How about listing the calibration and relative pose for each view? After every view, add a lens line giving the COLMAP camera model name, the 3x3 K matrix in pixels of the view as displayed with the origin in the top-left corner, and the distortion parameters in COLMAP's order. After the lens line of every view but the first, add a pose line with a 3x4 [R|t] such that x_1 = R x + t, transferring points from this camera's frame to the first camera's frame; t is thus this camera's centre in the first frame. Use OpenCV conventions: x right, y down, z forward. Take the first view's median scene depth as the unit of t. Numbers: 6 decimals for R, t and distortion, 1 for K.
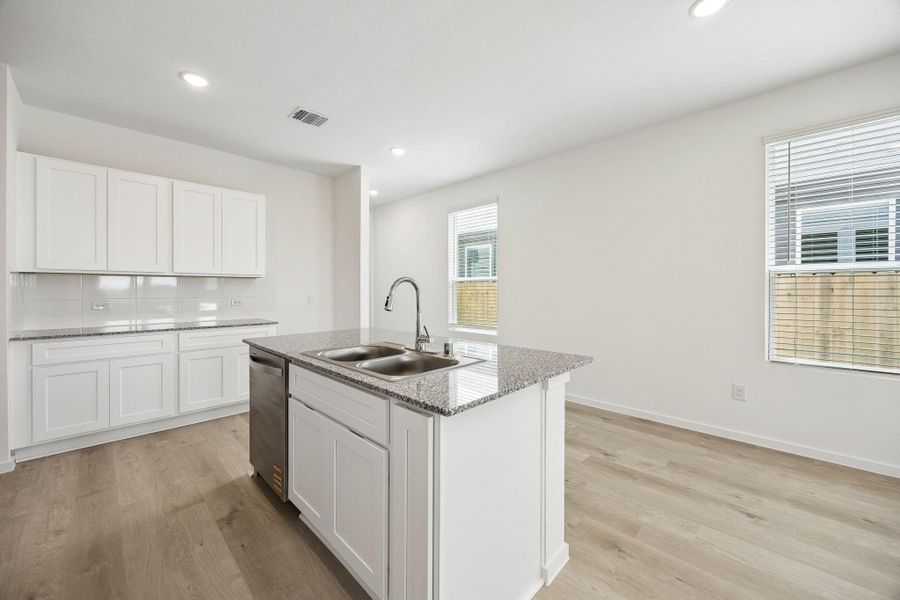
lens RADIAL K [[341.6, 0, 450.2], [0, 341.6, 289.8], [0, 0, 1]] dist [-0.001603, -0.000090]
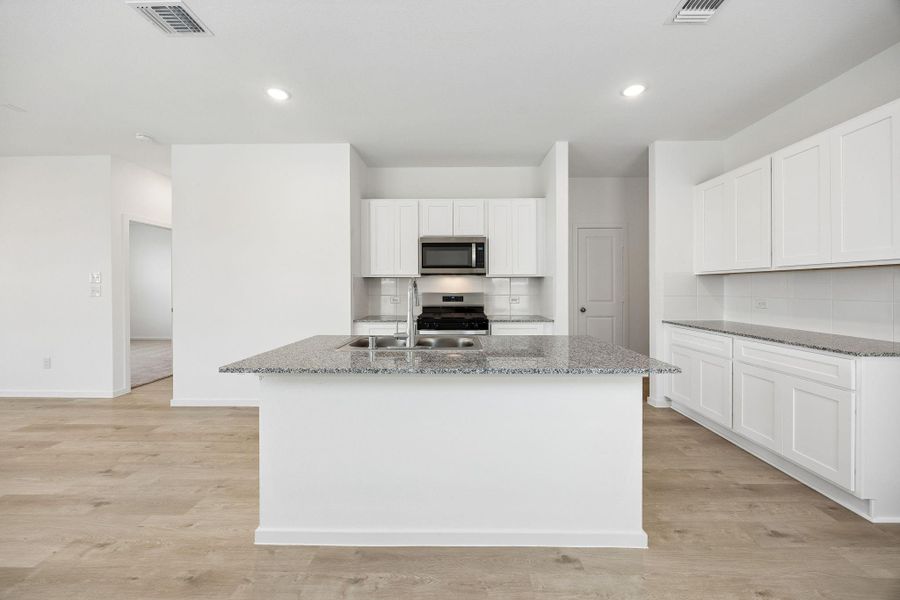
lens RADIAL K [[341.6, 0, 450.2], [0, 341.6, 289.8], [0, 0, 1]] dist [-0.001603, -0.000090]
pose [[-0.727903, 0.007567, -0.685639, 0.357615], [0.003368, 0.999967, 0.007460, -0.005260], [0.685672, 0.003121, -0.727904, 1.251471]]
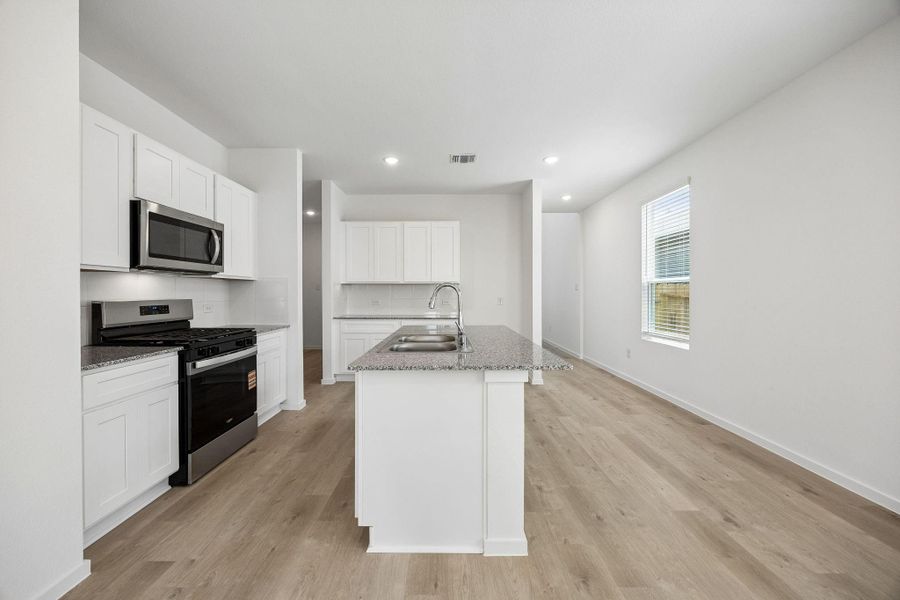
lens RADIAL K [[345.6, 0, 456.5], [0, 345.6, 294.2], [0, 0, 1]] dist [0.000914, 0.000090]
pose [[0.707473, 0.002423, -0.706736, 0.528936], [-0.000330, 0.999995, 0.003097, 0.001215], [0.706740, -0.001958, 0.707471, 0.068986]]
